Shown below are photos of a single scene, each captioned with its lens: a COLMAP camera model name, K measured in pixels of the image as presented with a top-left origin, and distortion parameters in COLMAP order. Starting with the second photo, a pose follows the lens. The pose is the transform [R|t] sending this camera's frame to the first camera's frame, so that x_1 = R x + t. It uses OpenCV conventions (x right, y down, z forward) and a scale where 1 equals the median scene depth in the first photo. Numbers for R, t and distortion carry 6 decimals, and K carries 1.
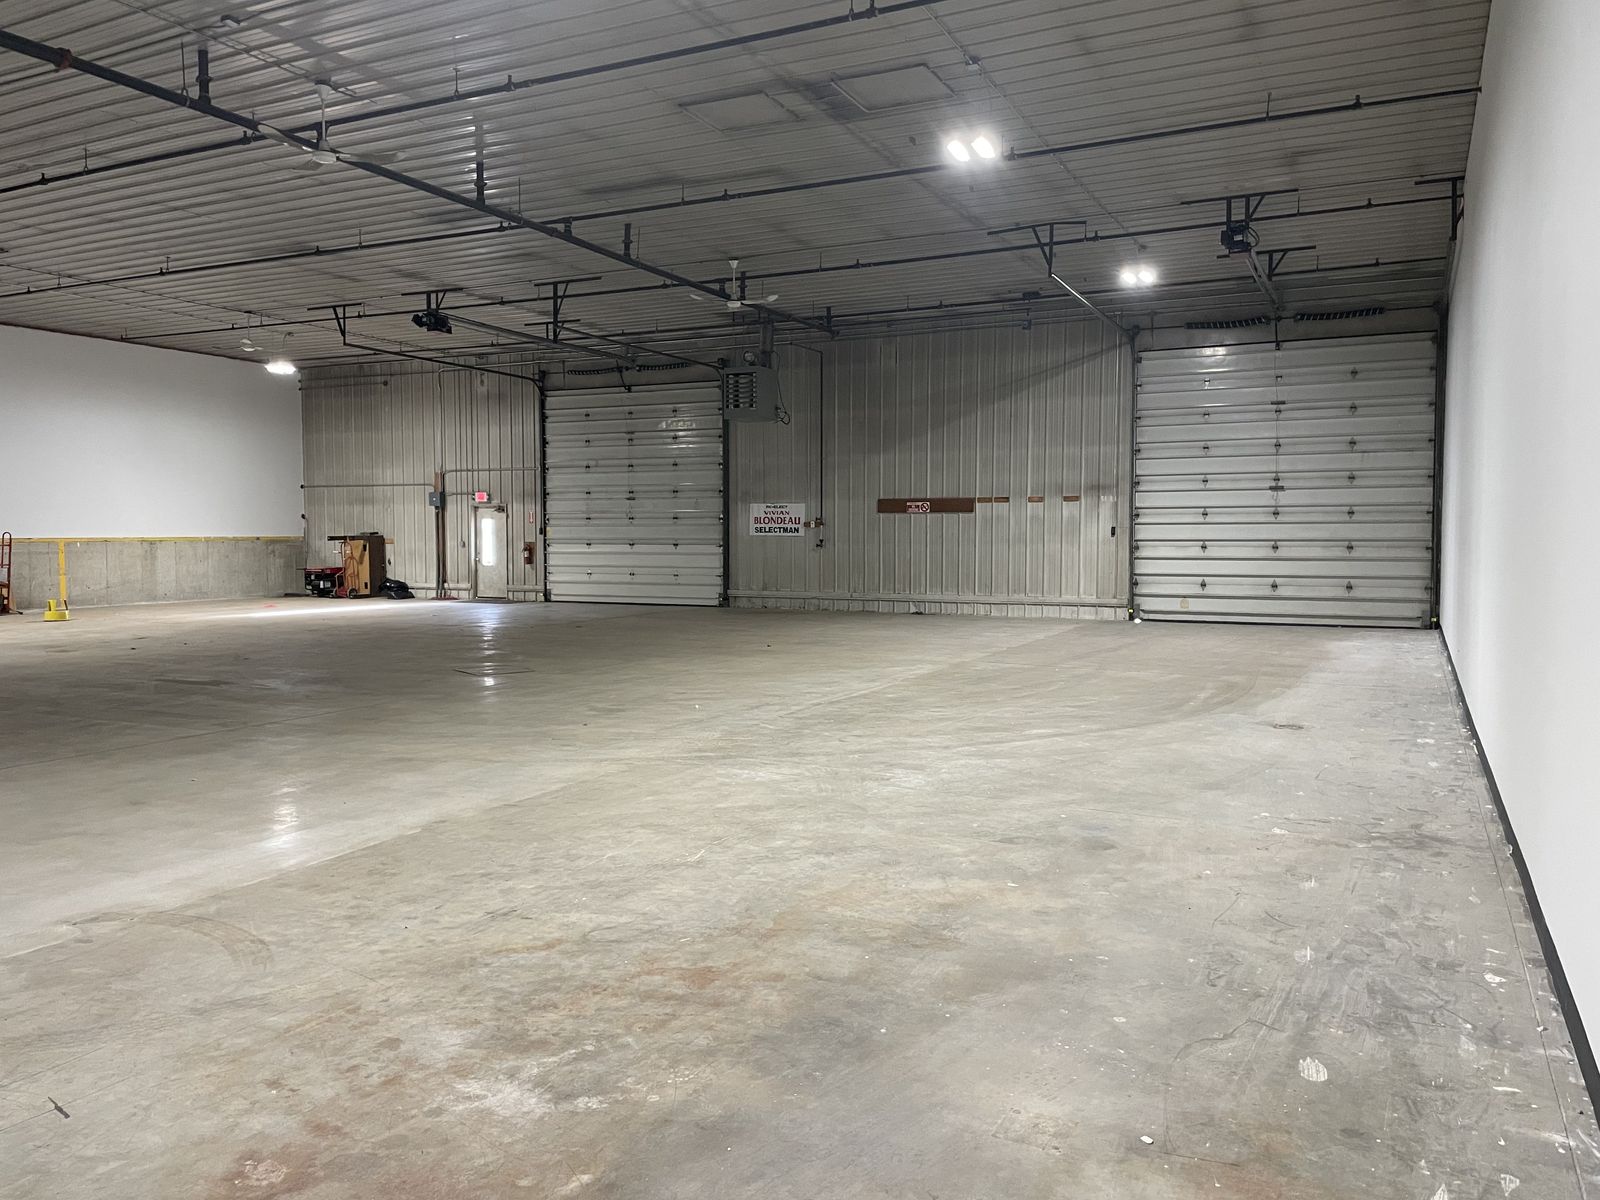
lens RADIAL K [[1209.4, 0, 800.0], [0, 1209.4, 600.0], [0, 0, 1]] dist [0.095554, -0.128009]
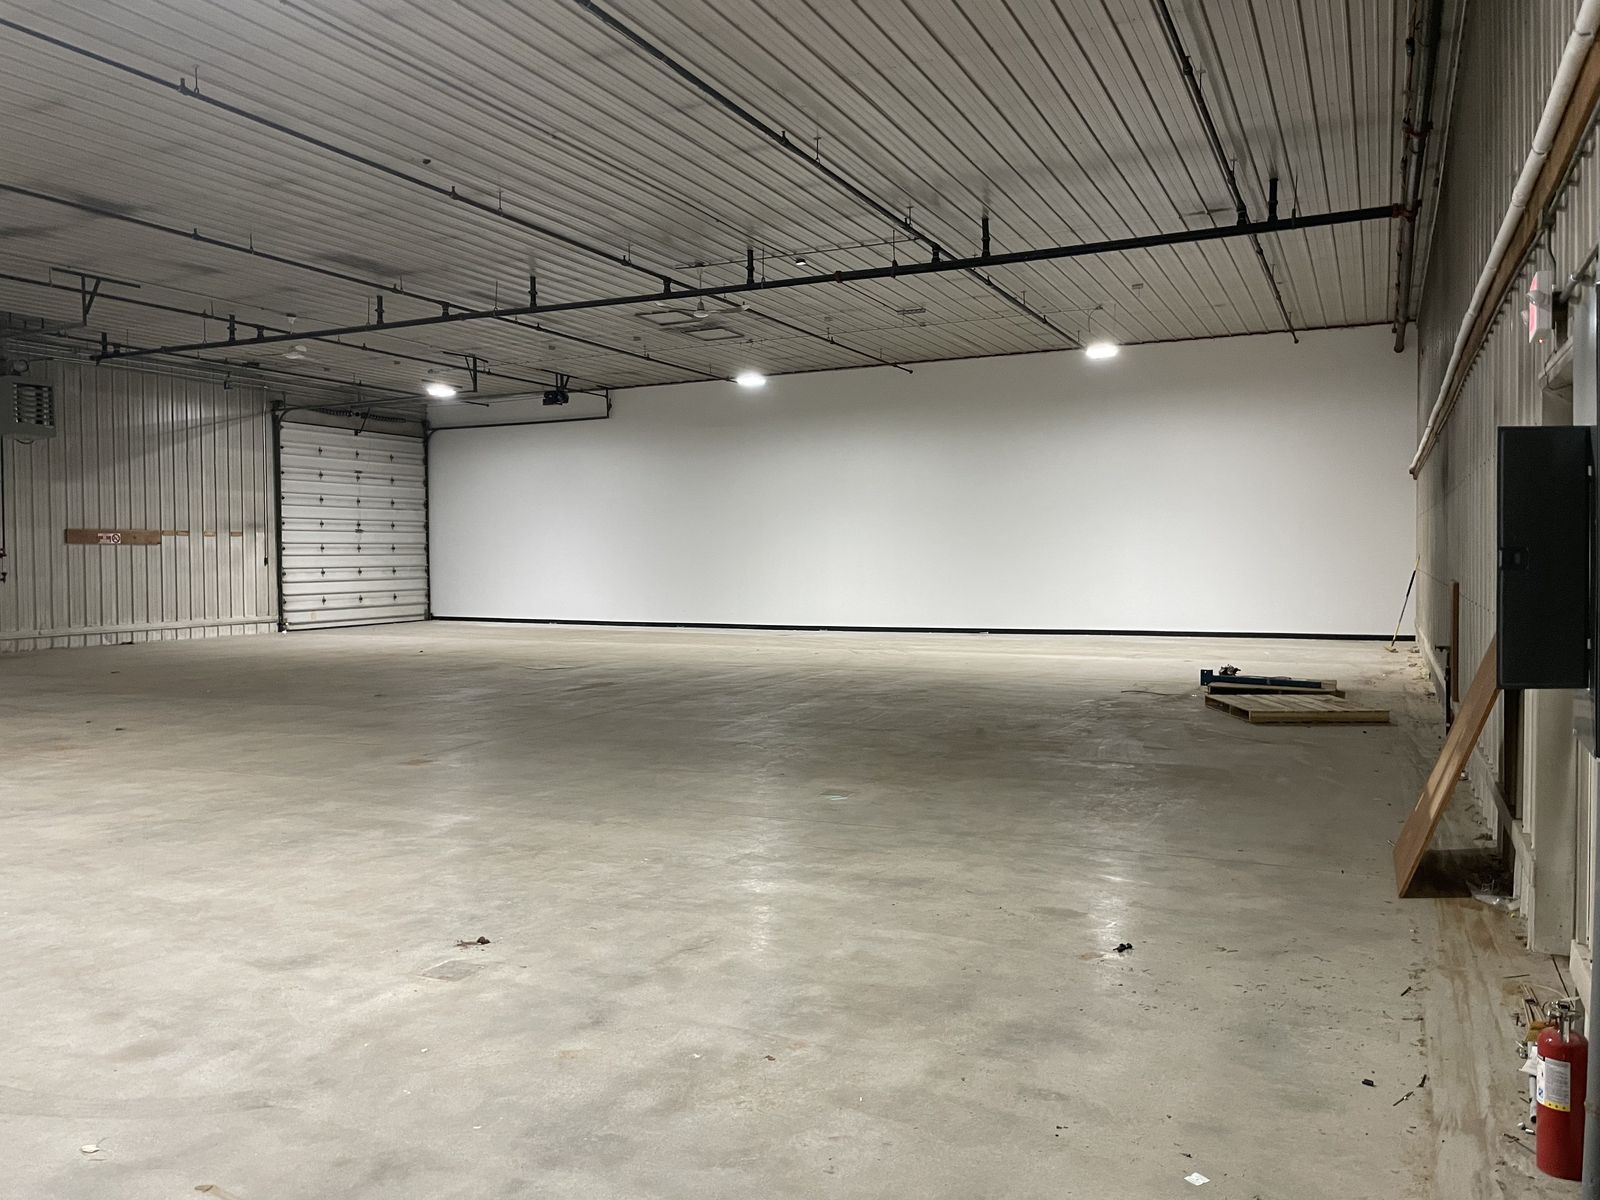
lens RADIAL K [[1209.4, 0, 800.0], [0, 1209.4, 600.0], [0, 0, 1]] dist [0.095554, -0.128009]
pose [[-0.018674, -0.035584, 0.999192, -1.033688], [0.067523, 0.997040, 0.036770, -0.027378], [-0.997543, 0.068155, -0.016216, 0.499074]]
